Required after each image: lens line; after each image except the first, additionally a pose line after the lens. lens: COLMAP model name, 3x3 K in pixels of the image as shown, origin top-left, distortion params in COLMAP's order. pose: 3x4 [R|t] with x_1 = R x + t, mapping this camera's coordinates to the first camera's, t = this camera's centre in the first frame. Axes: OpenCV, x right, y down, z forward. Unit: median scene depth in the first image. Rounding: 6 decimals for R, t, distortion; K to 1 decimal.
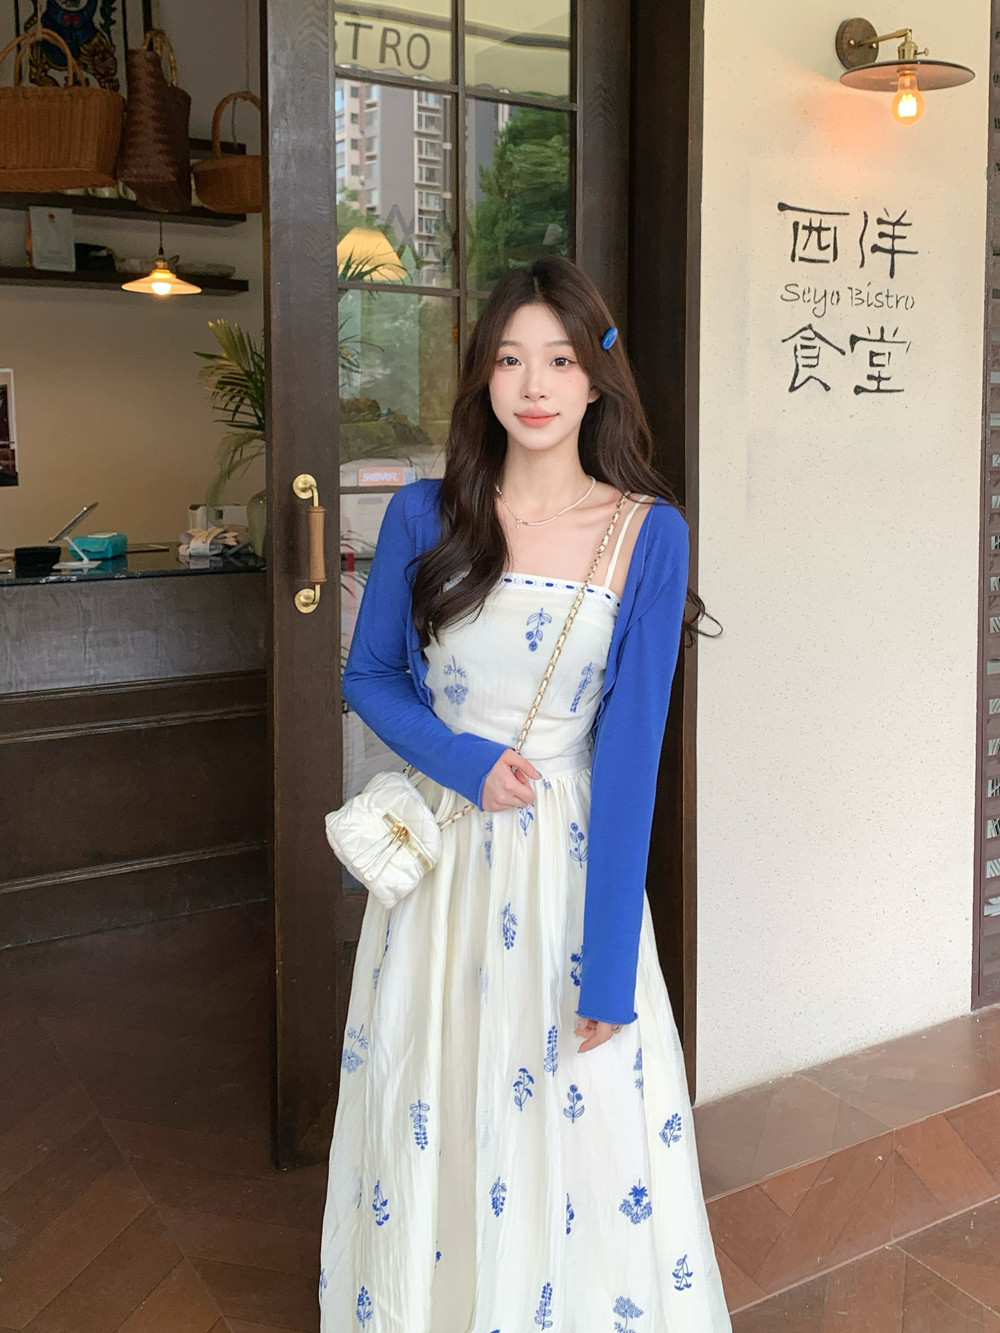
lens RADIAL K [[1272.7, 0, 530.4], [0, 1272.7, 498.4], [0, 0, 1]] dist [0.001979, -0.006864]
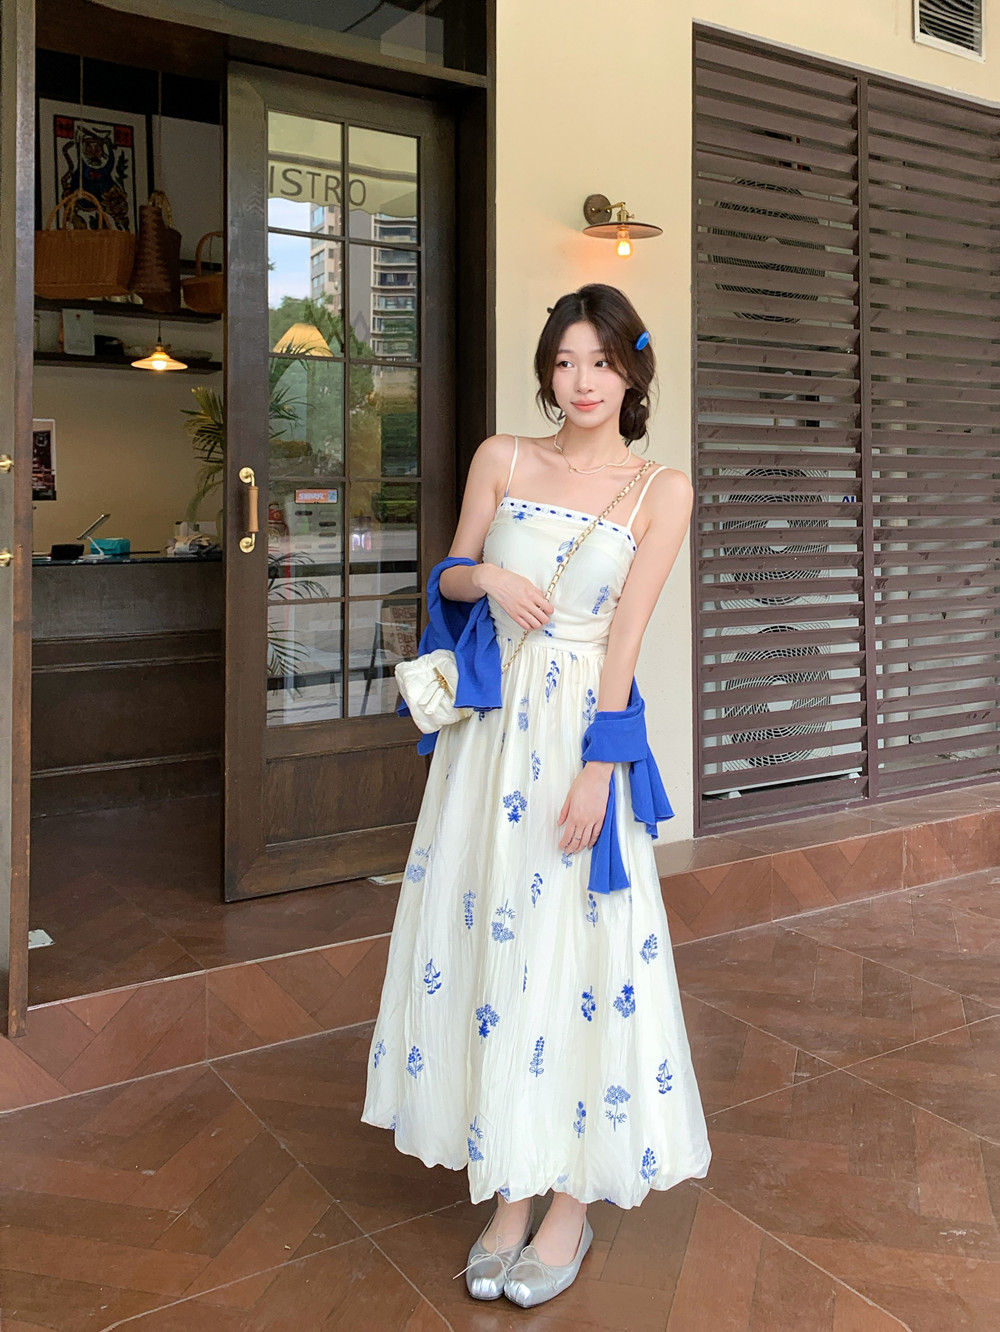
lens RADIAL K [[1169.0, 0, 501.5], [0, 1169.0, 496.4], [0, 0, 1]] dist [-0.006505, -0.003100]
pose [[0.999928, -0.000498, 0.012025, 0.086251], [0.001303, 0.997751, -0.067021, 0.076287], [-0.011965, 0.067032, 0.997679, -0.329082]]
